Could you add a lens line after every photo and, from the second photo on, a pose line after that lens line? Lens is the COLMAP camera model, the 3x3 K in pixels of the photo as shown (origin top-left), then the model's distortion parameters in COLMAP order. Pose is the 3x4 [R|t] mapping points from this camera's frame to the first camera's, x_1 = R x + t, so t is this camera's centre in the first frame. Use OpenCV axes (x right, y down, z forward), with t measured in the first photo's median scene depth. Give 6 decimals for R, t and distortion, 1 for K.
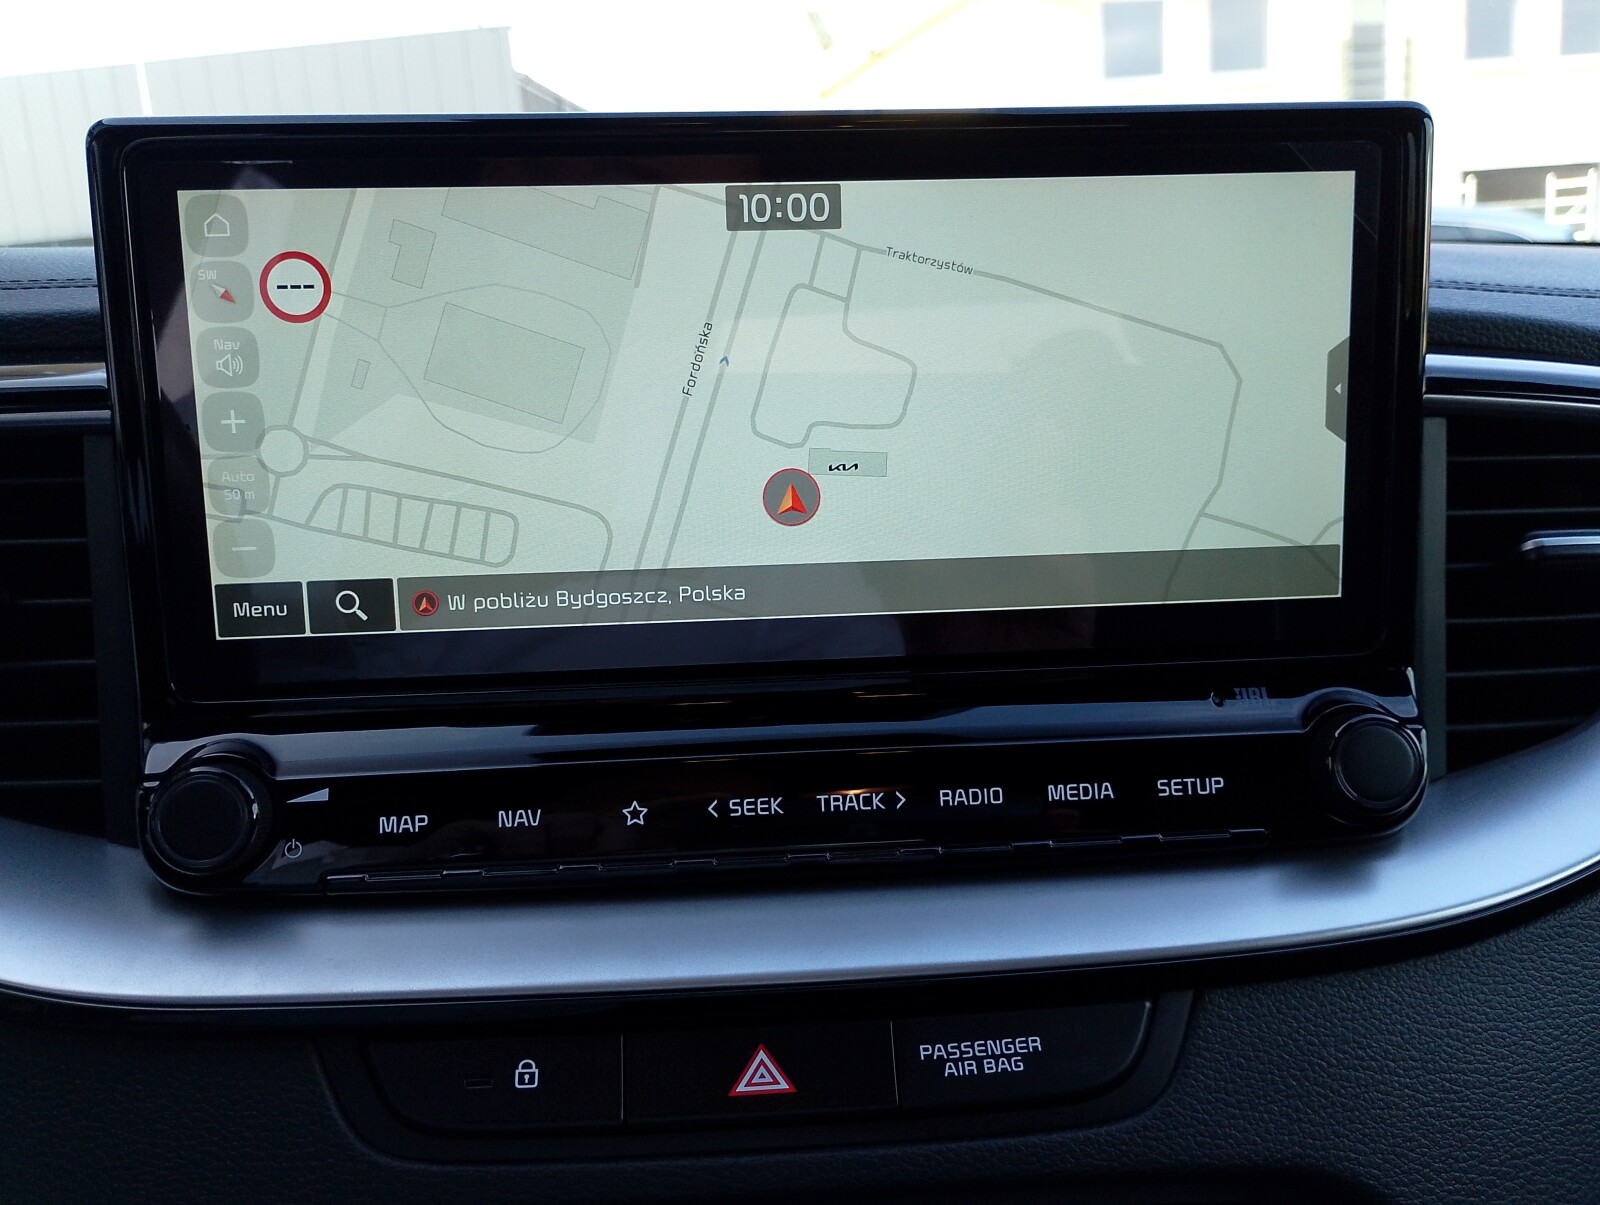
lens RADIAL K [[1348.2, 0, 800.0], [0, 1348.2, 602.5], [0, 0, 1]] dist [0.064425, -0.101208]
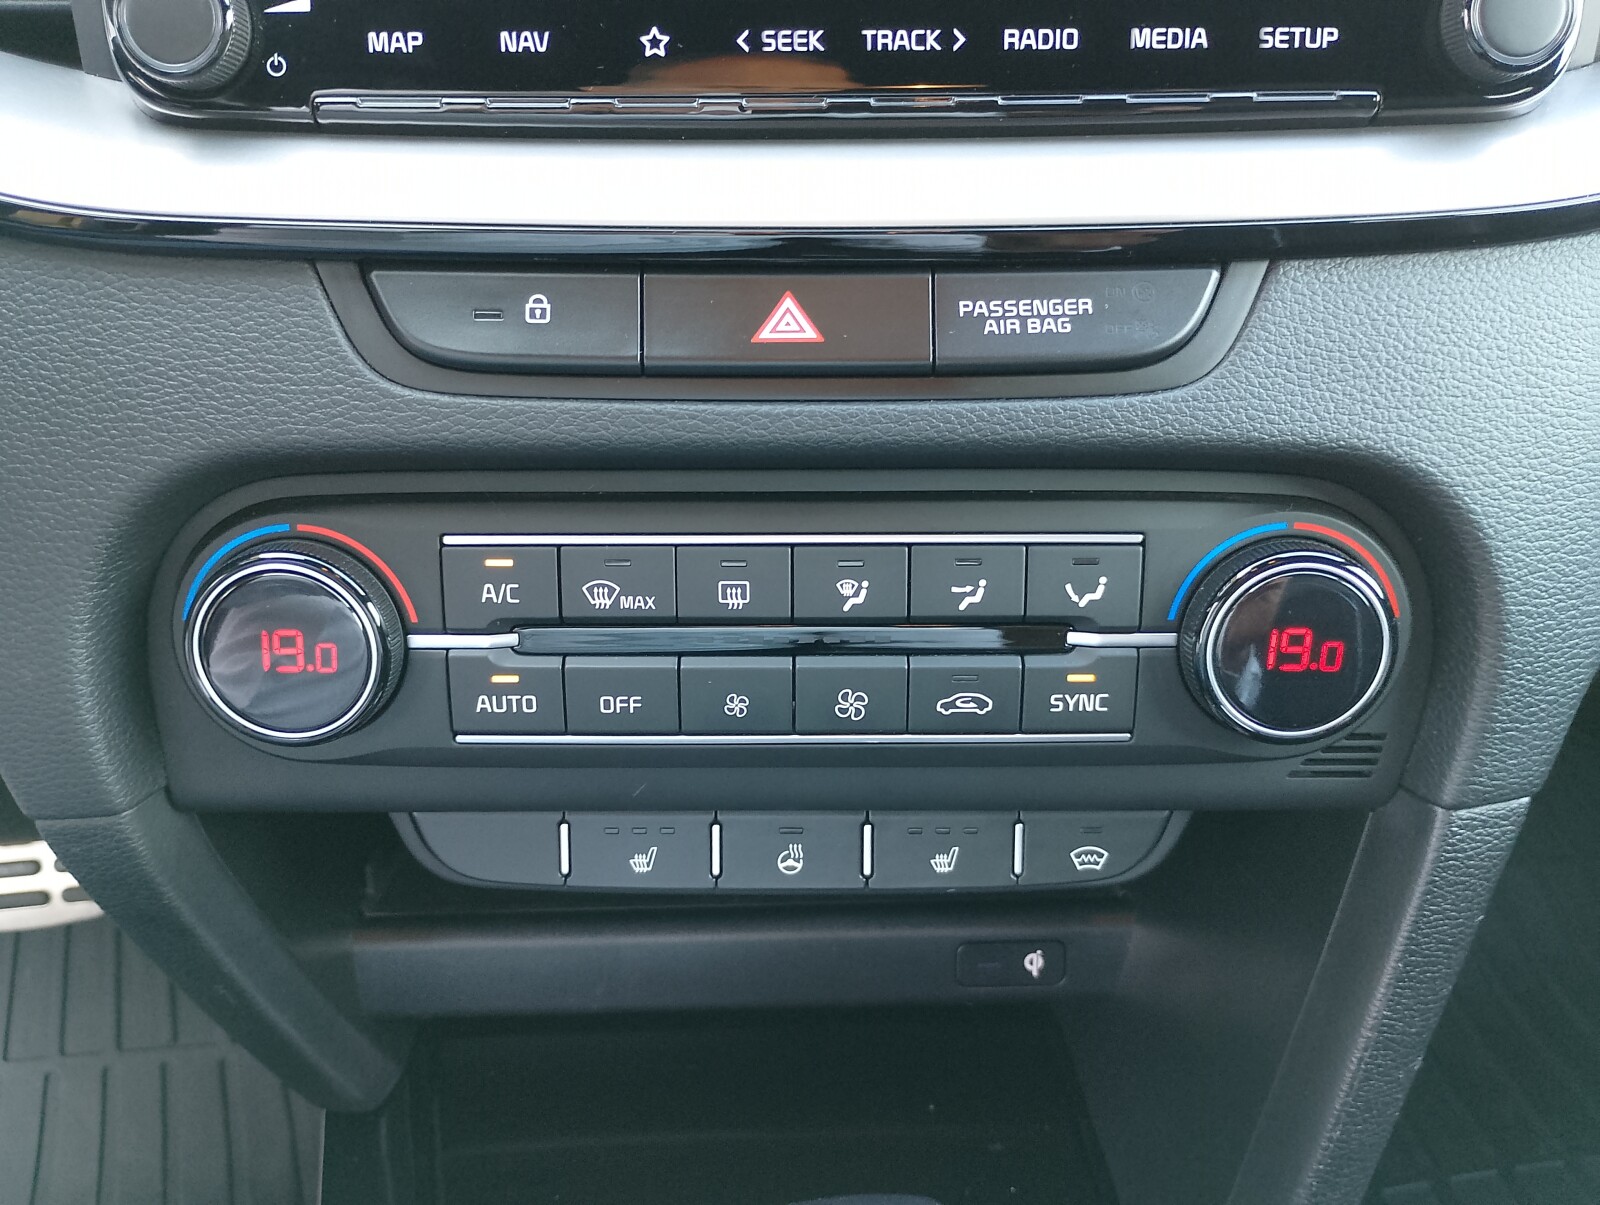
lens RADIAL K [[1348.2, 0, 800.0], [0, 1348.2, 602.5], [0, 0, 1]] dist [0.064425, -0.101208]
pose [[0.998161, 0.047011, -0.038281, 0.023037], [-0.032502, 0.947976, 0.316679, 0.217740], [0.051177, -0.314852, 0.947760, 0.053061]]
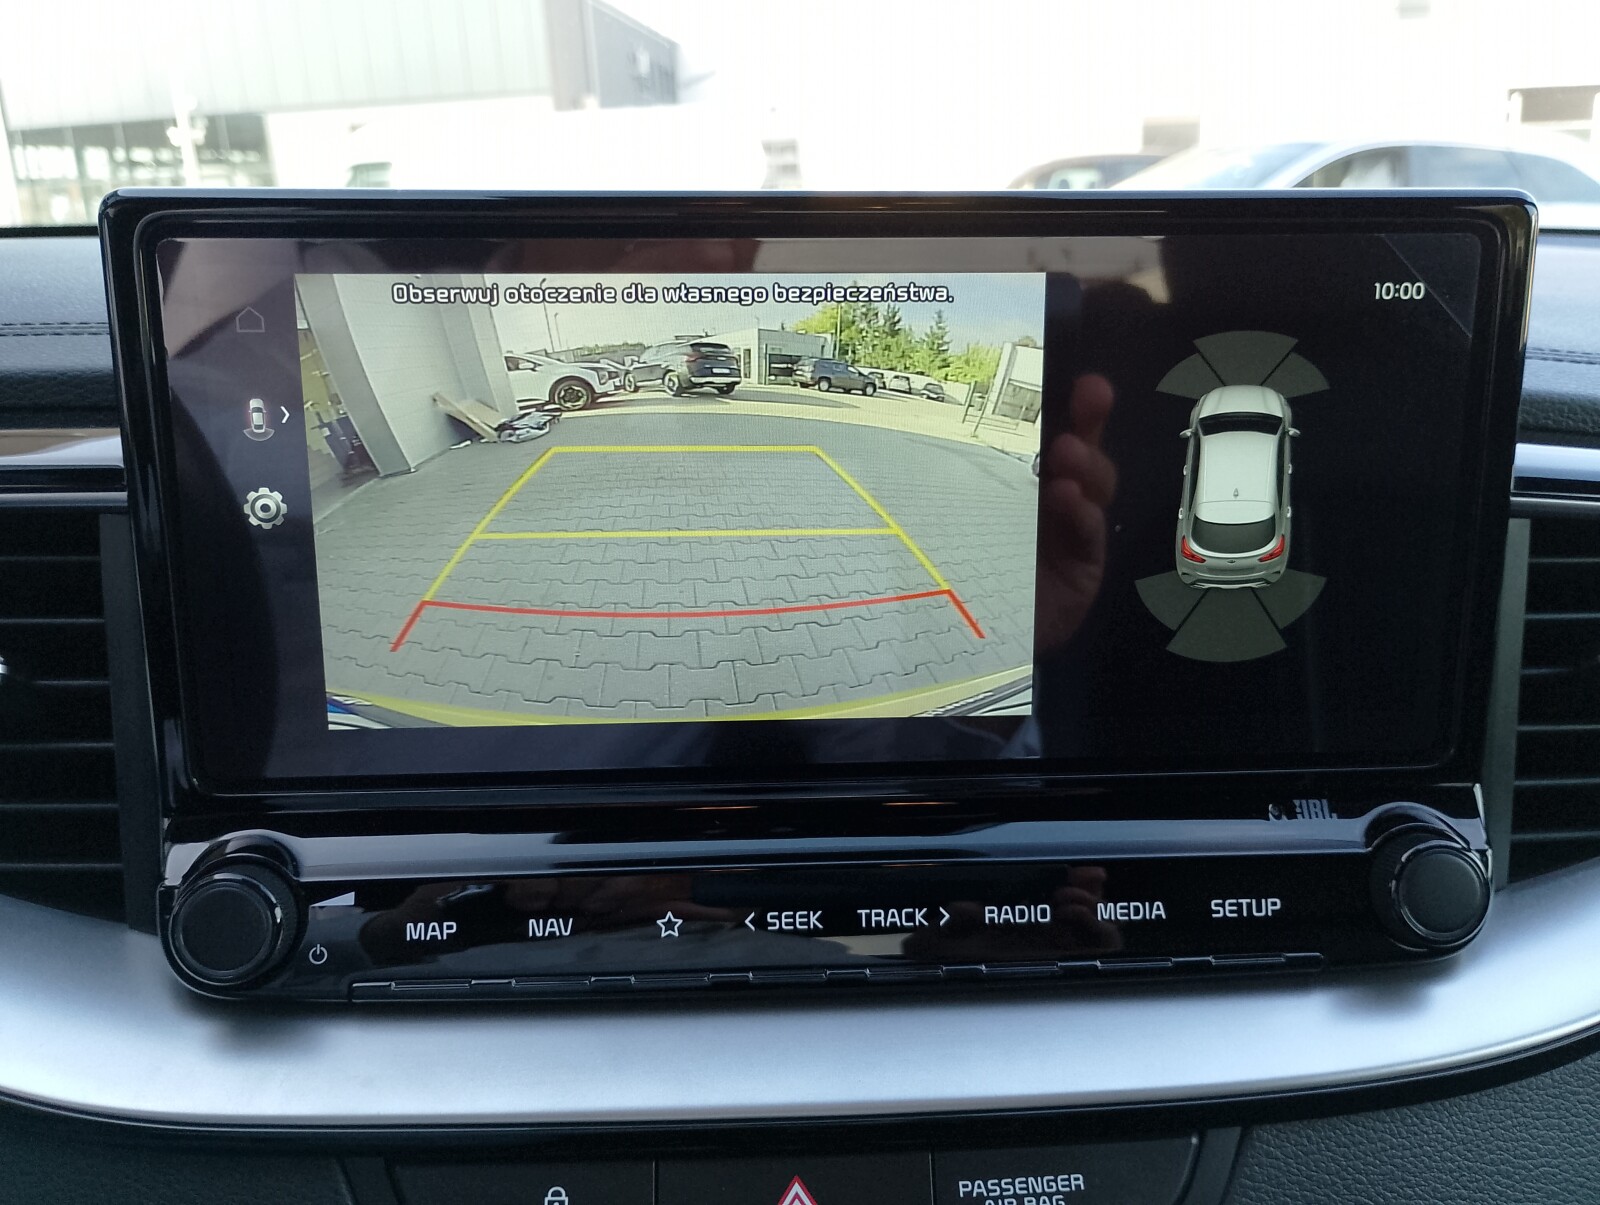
lens RADIAL K [[1348.2, 0, 800.0], [0, 1348.2, 602.5], [0, 0, 1]] dist [0.064425, -0.101208]
pose [[0.999642, 0.025592, -0.007850, -0.026985], [-0.024998, 0.997361, 0.068162, -0.141878], [0.009574, -0.067942, 0.997643, 0.050167]]
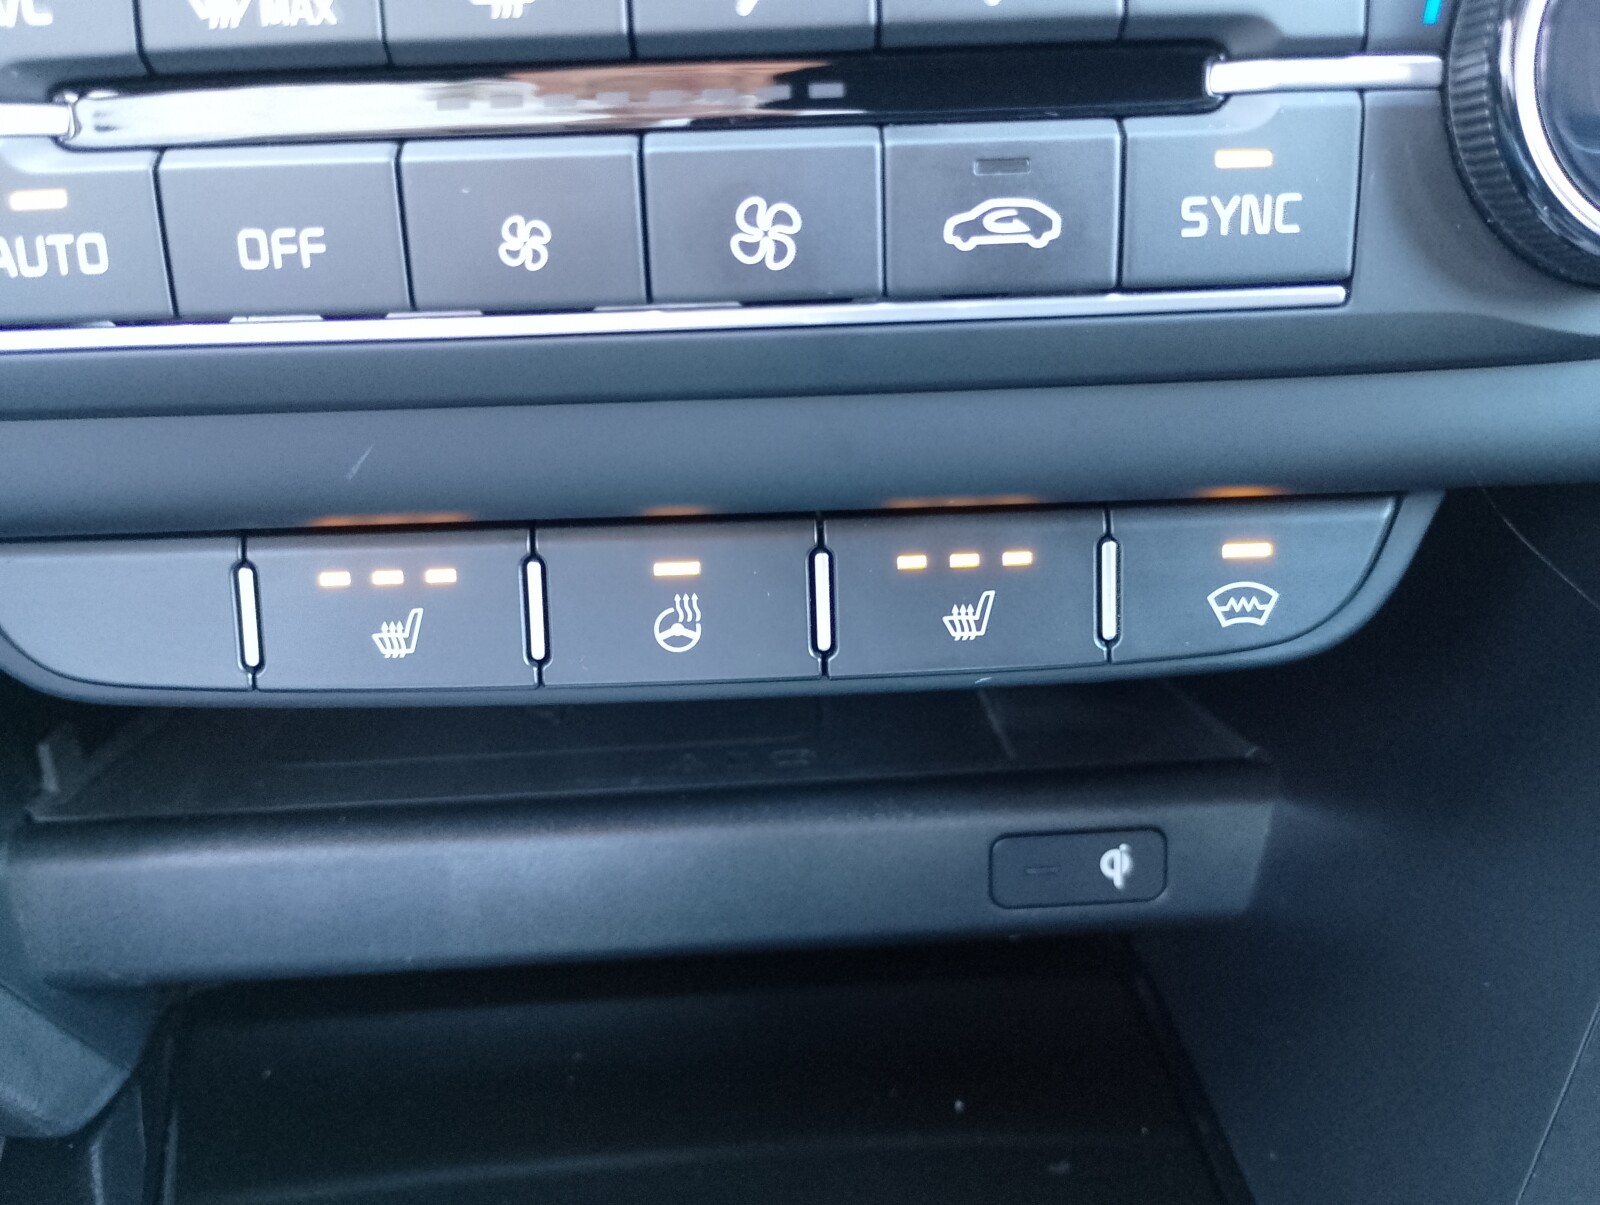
lens RADIAL K [[1275.9, 0, 800.0], [0, 1275.9, 602.5], [0, 0, 1]] dist [0.013617, -0.011803]
pose [[0.998834, 0.010143, -0.047195, 0.059155], [0.003159, 0.961843, 0.273583, 0.586430], [0.048169, -0.273413, 0.960690, 0.485371]]
